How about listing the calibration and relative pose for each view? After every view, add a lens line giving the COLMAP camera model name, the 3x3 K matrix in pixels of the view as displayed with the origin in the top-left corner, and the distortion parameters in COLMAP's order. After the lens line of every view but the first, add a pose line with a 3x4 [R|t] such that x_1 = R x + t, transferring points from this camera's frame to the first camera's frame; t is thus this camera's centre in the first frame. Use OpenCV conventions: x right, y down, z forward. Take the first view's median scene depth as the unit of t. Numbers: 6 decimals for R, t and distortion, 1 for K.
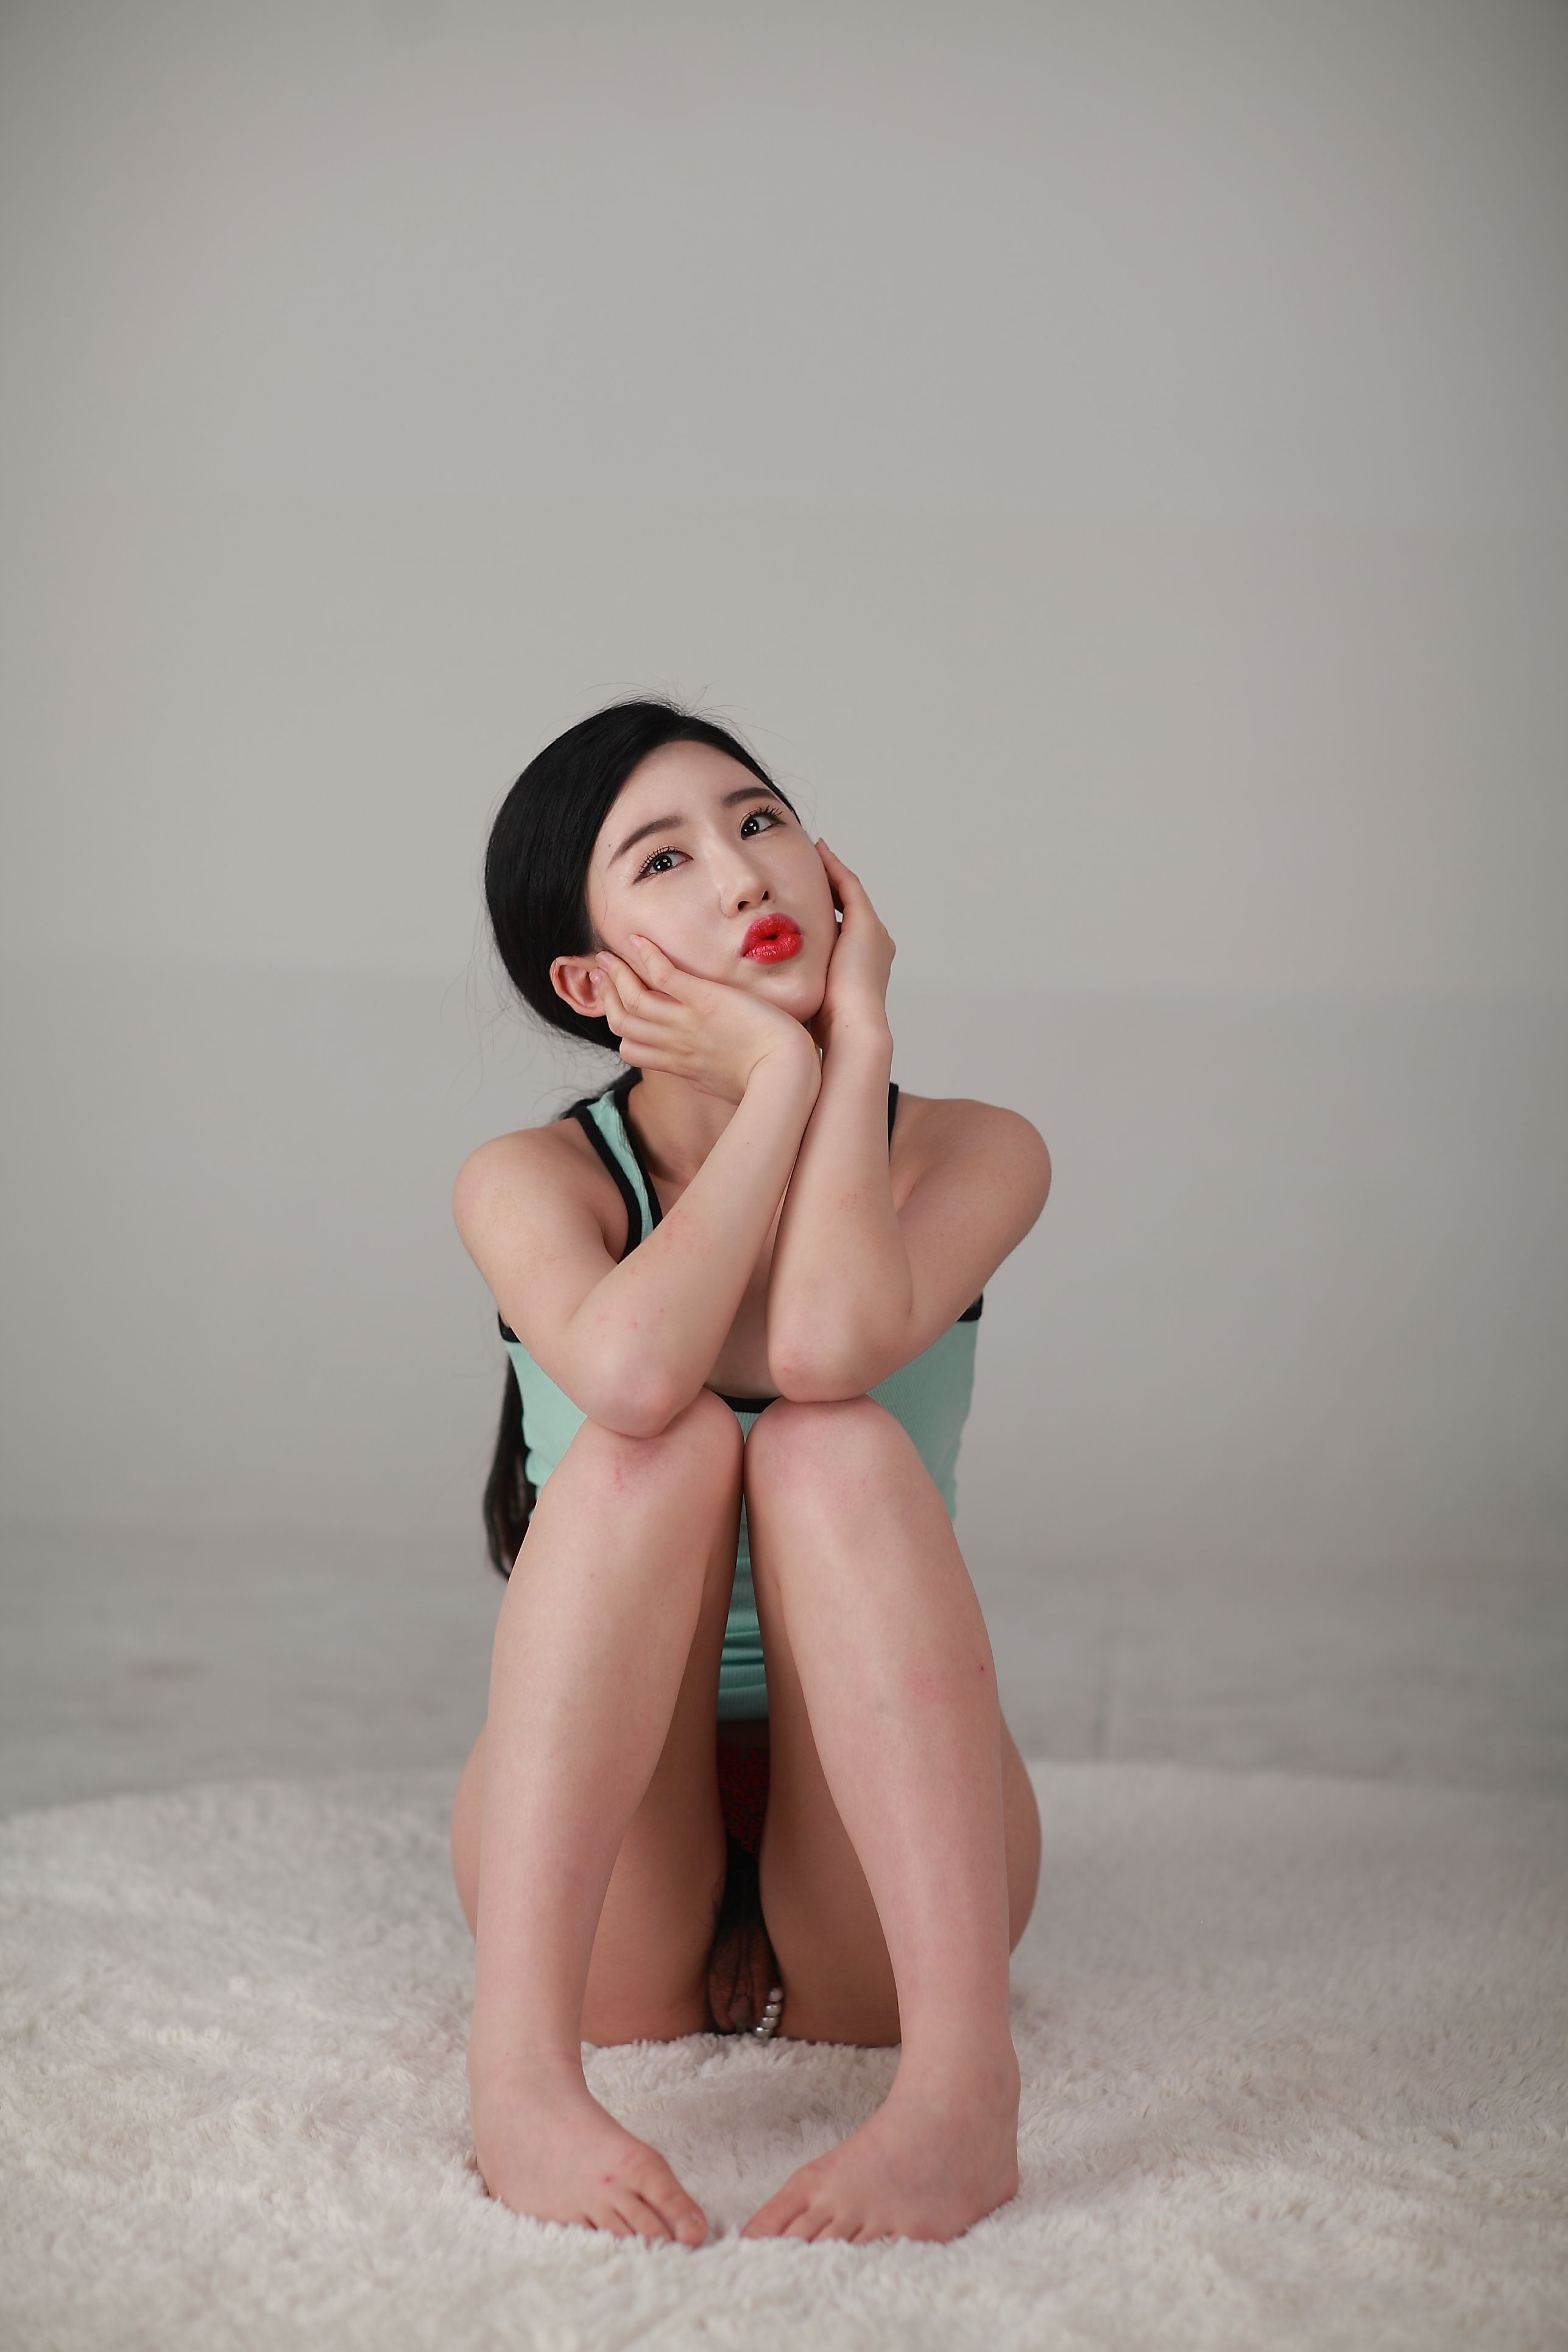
lens RADIAL K [[5869.9, 0, 859.3], [0, 5869.9, 1110.3], [0, 0, 1]] dist [-0.216433, 0.000000]
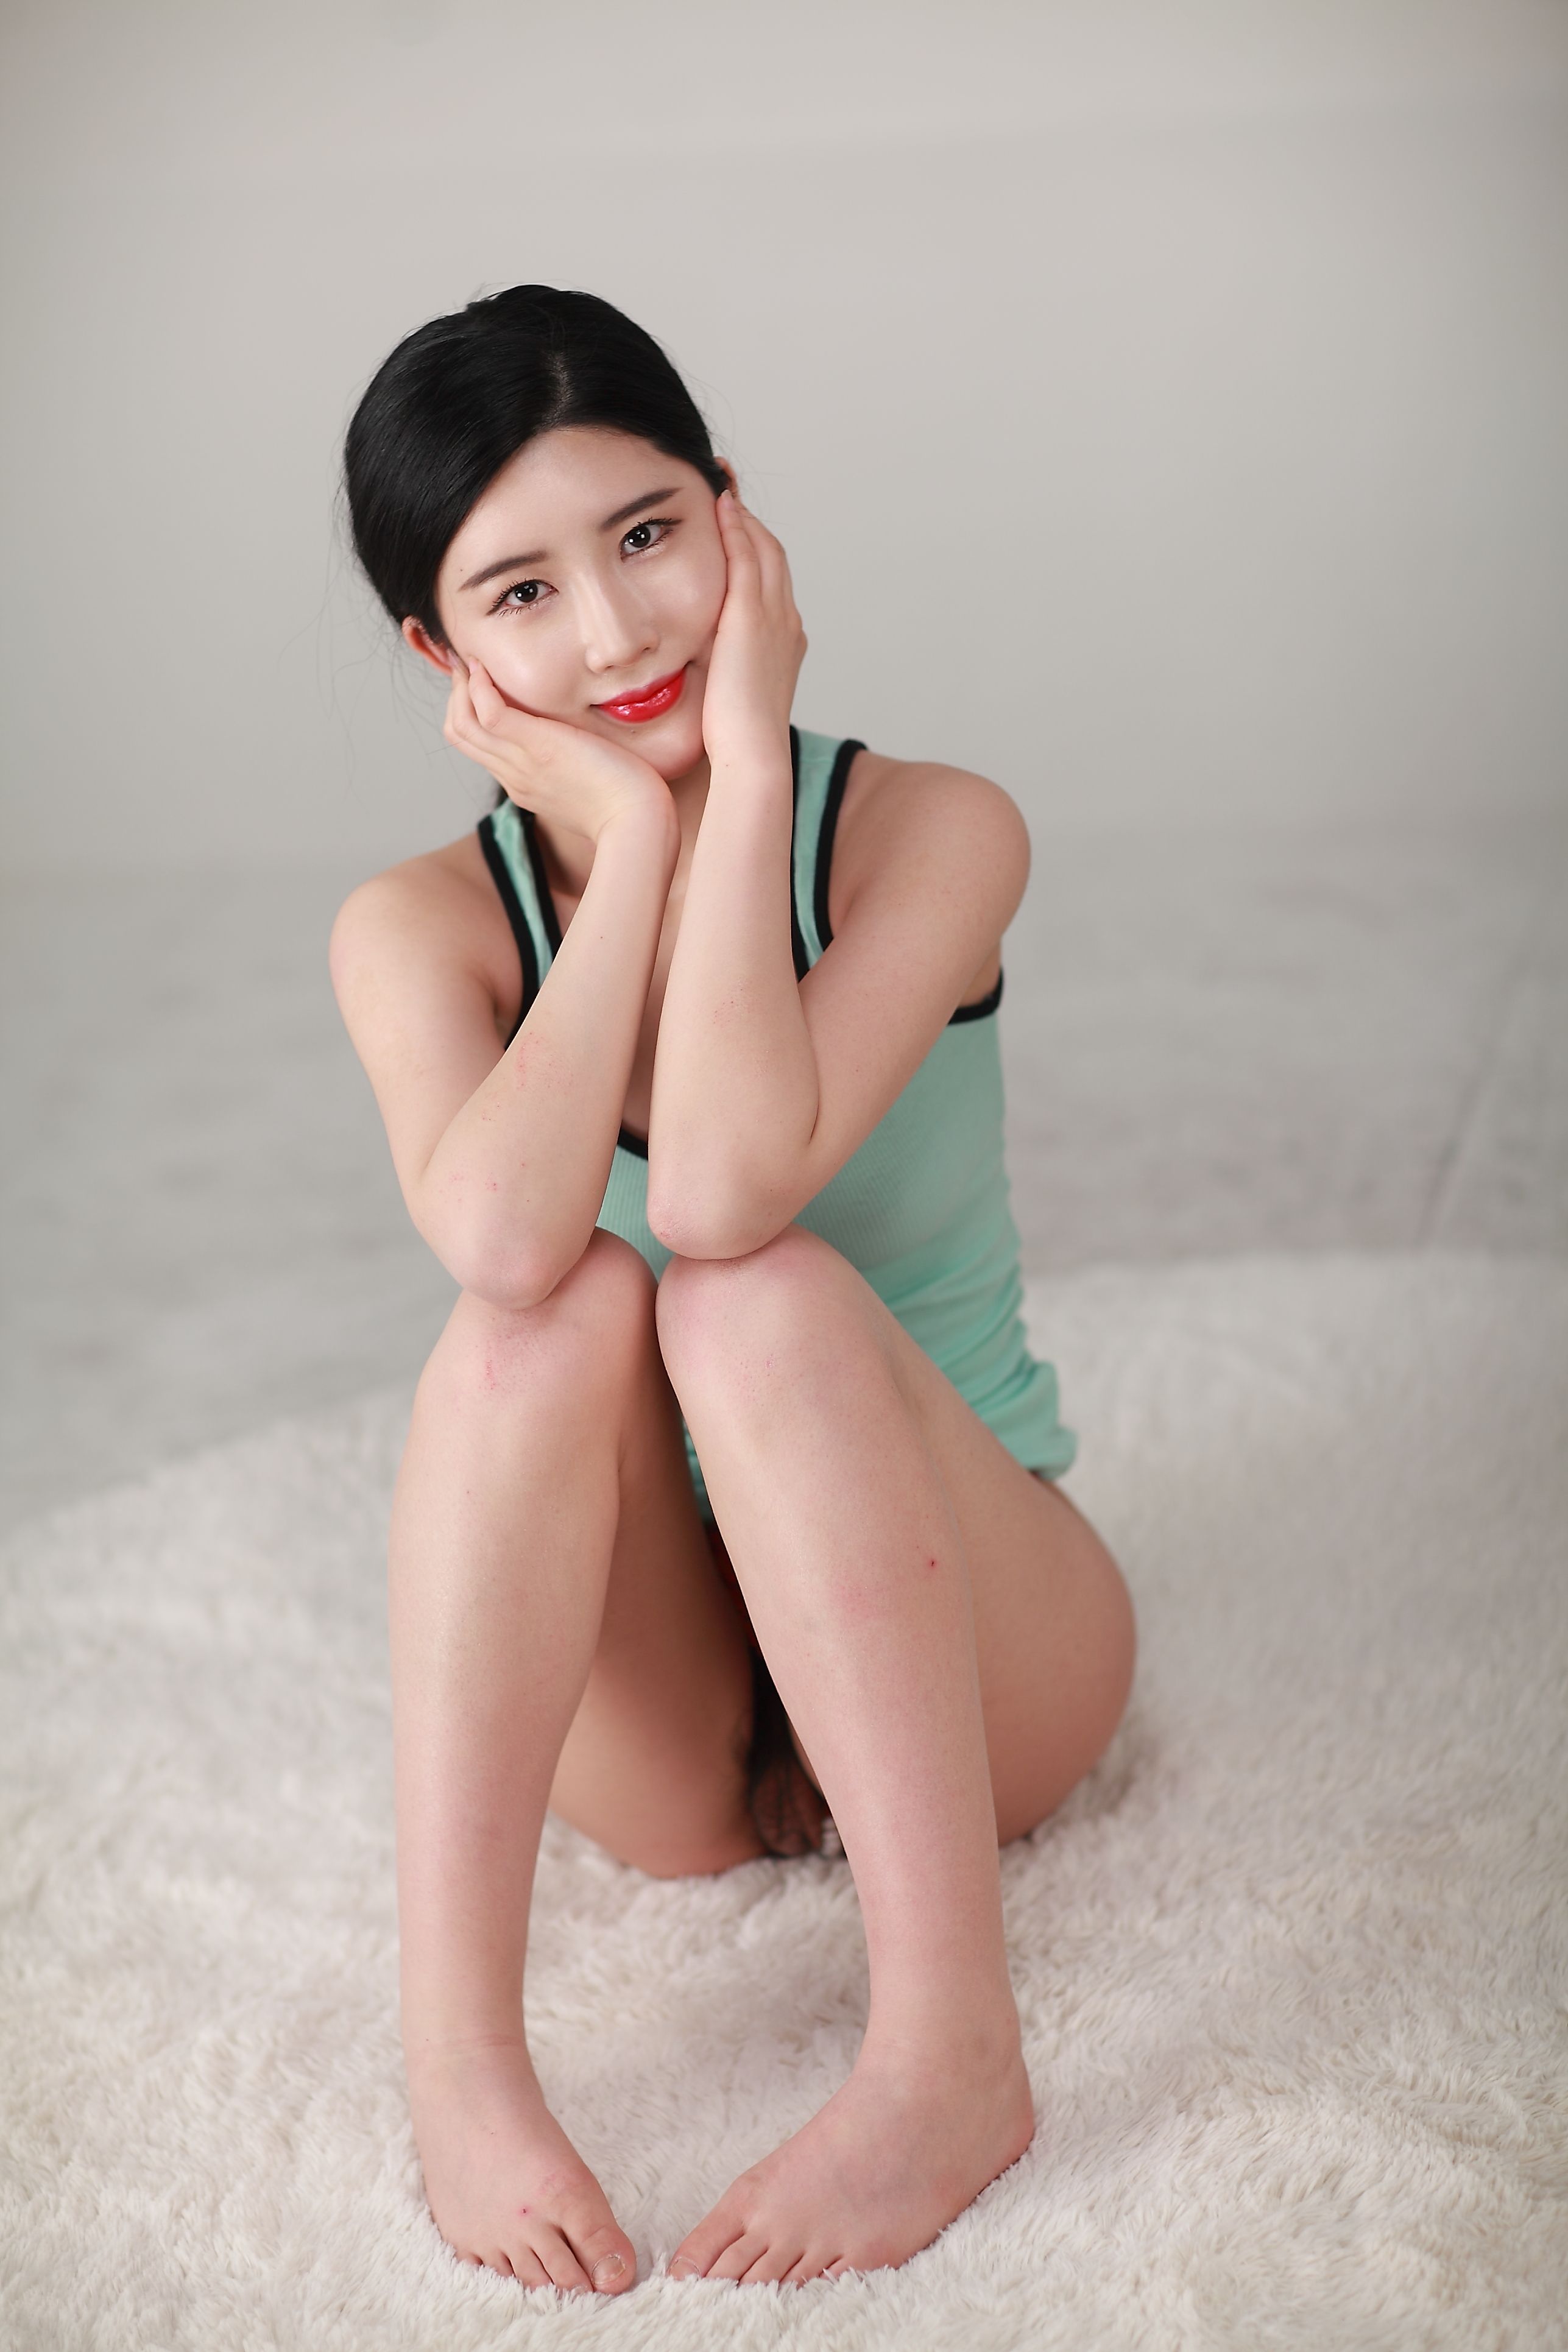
lens RADIAL K [[5869.9, 0, 658.6], [0, 5869.9, 1169.1], [0, 0, 1]] dist [-0.216433, 0.000000]
pose [[0.966758, -0.062890, -0.247840, 0.191907], [0.129206, 0.956581, 0.261262, -0.182551], [0.220648, -0.284600, 0.932908, 0.207041]]
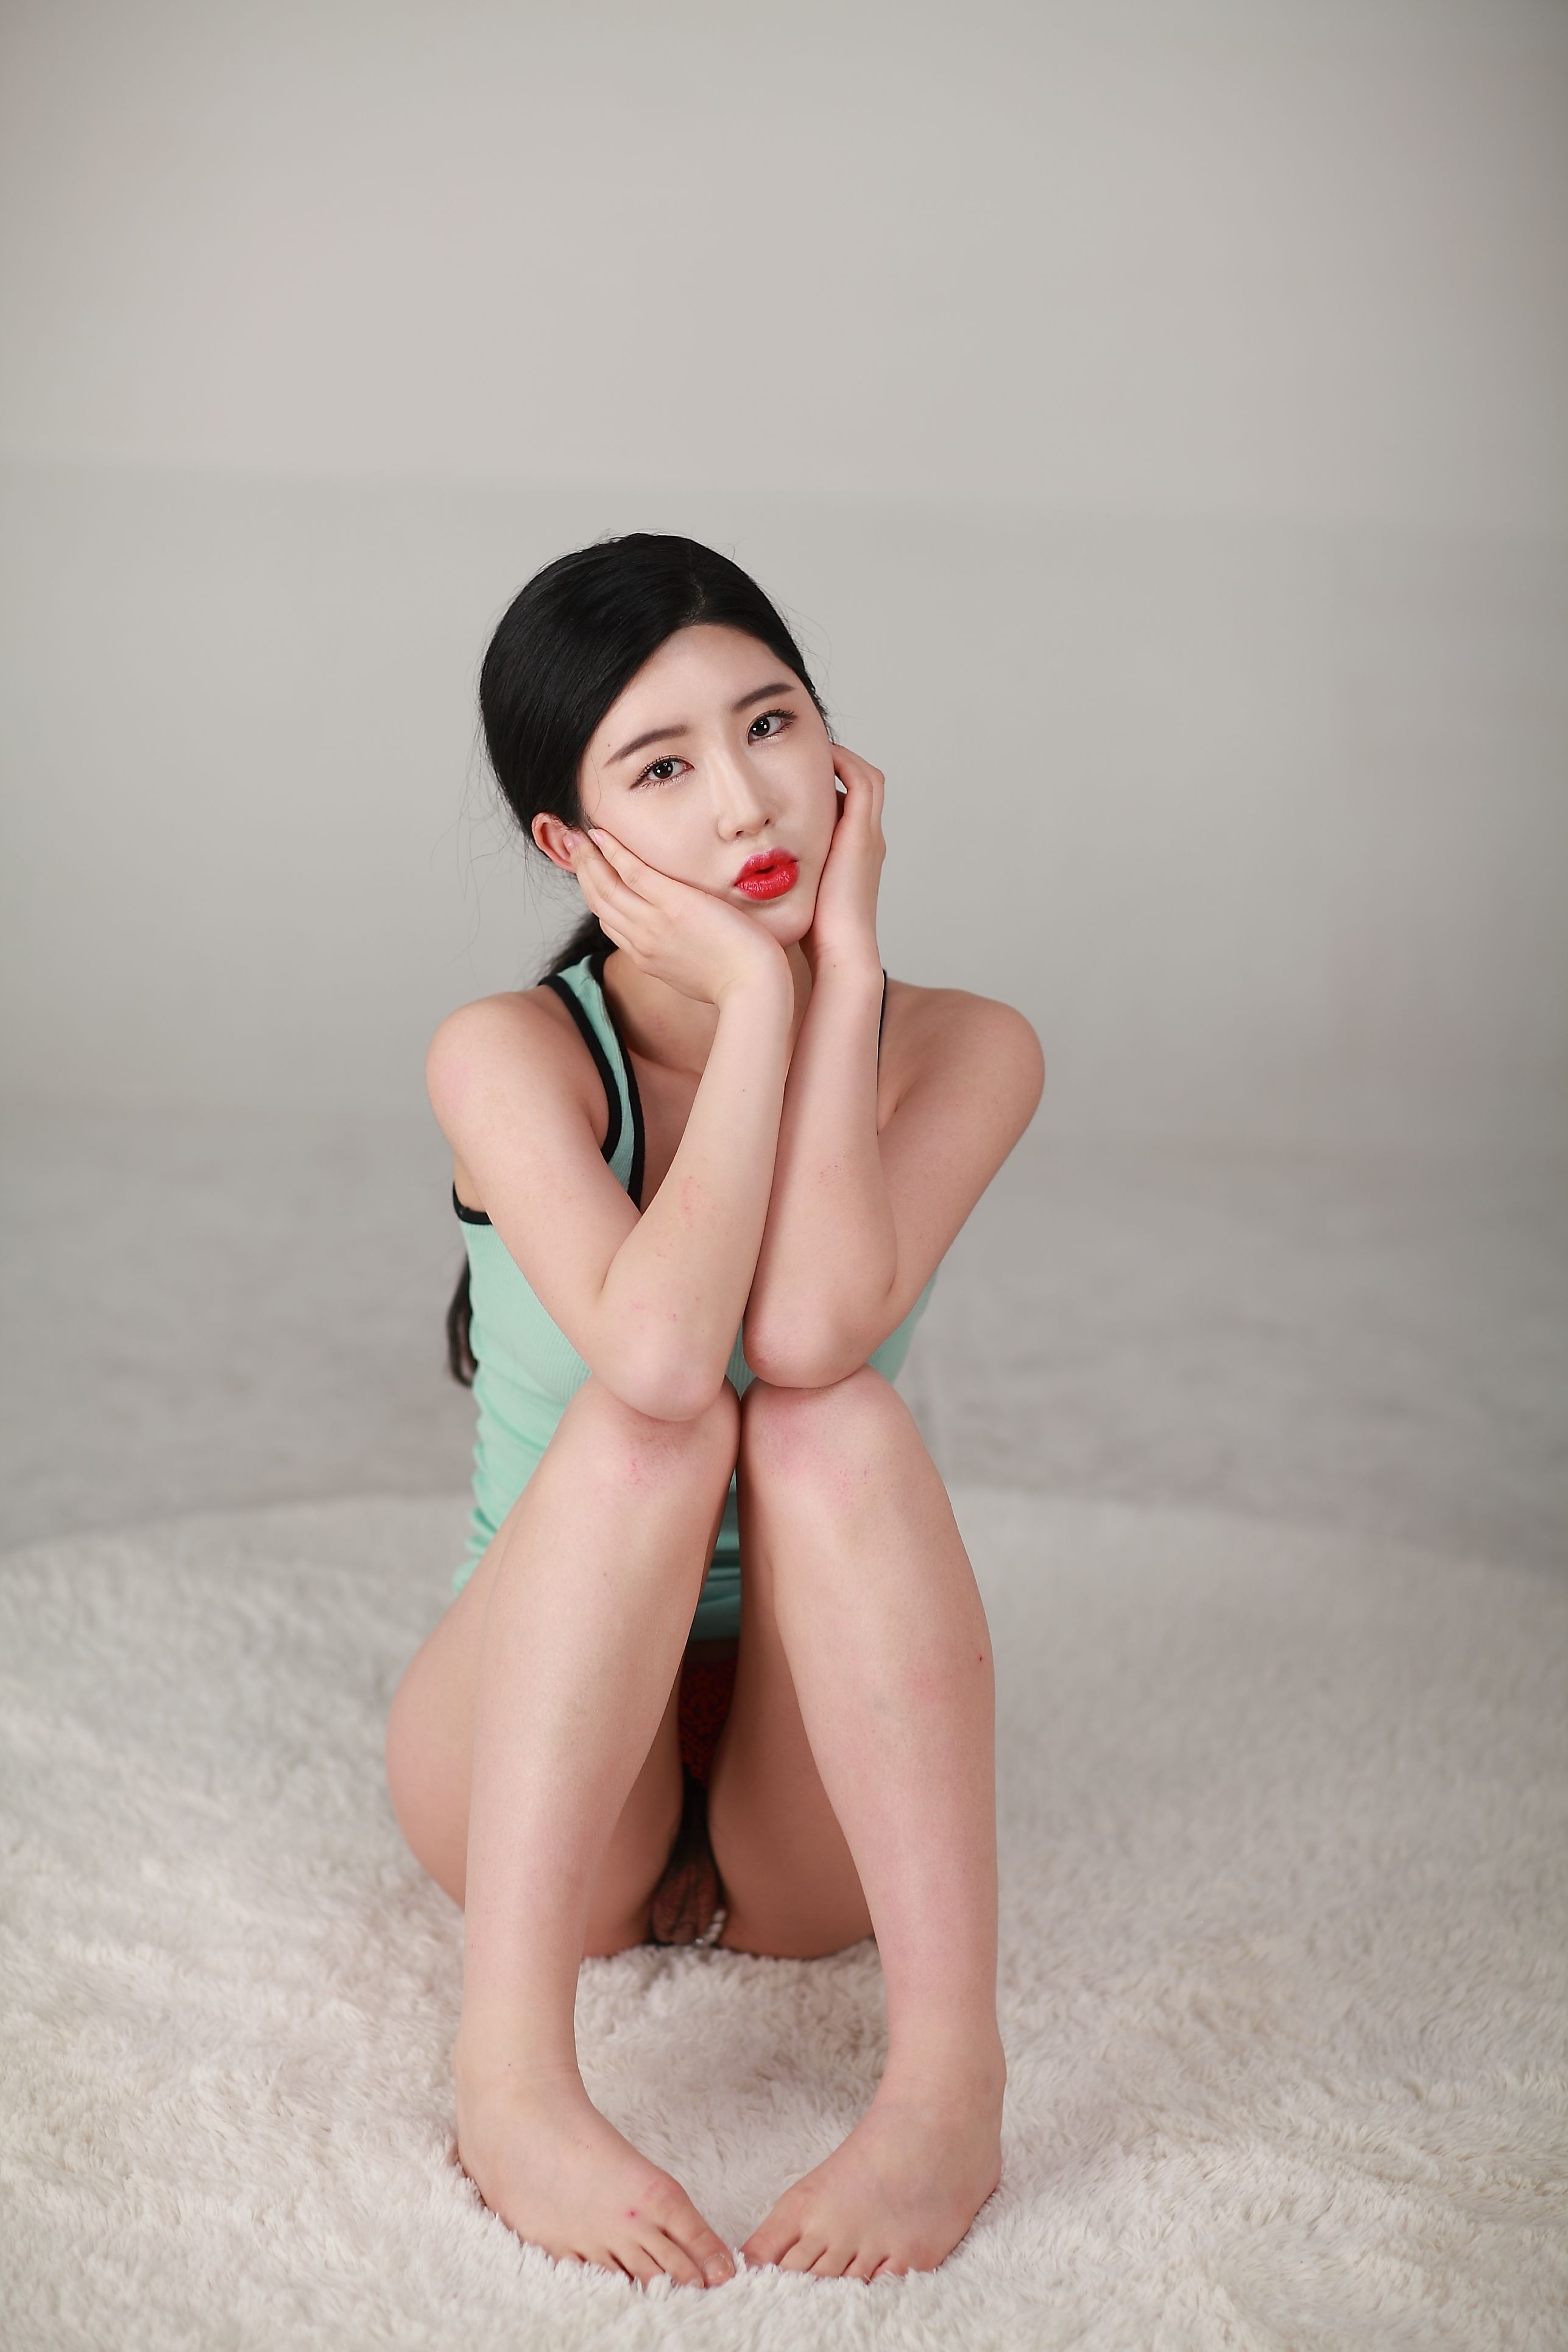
lens RADIAL K [[5869.9, 0, 806.7], [0, 5869.9, 1186.6], [0, 0, 1]] dist [-0.216433, 0.000000]
pose [[0.994837, 0.009580, 0.101031, -0.104098], [-0.029801, 0.979221, 0.200595, -0.171719], [-0.097010, -0.202570, 0.974451, 0.066639]]
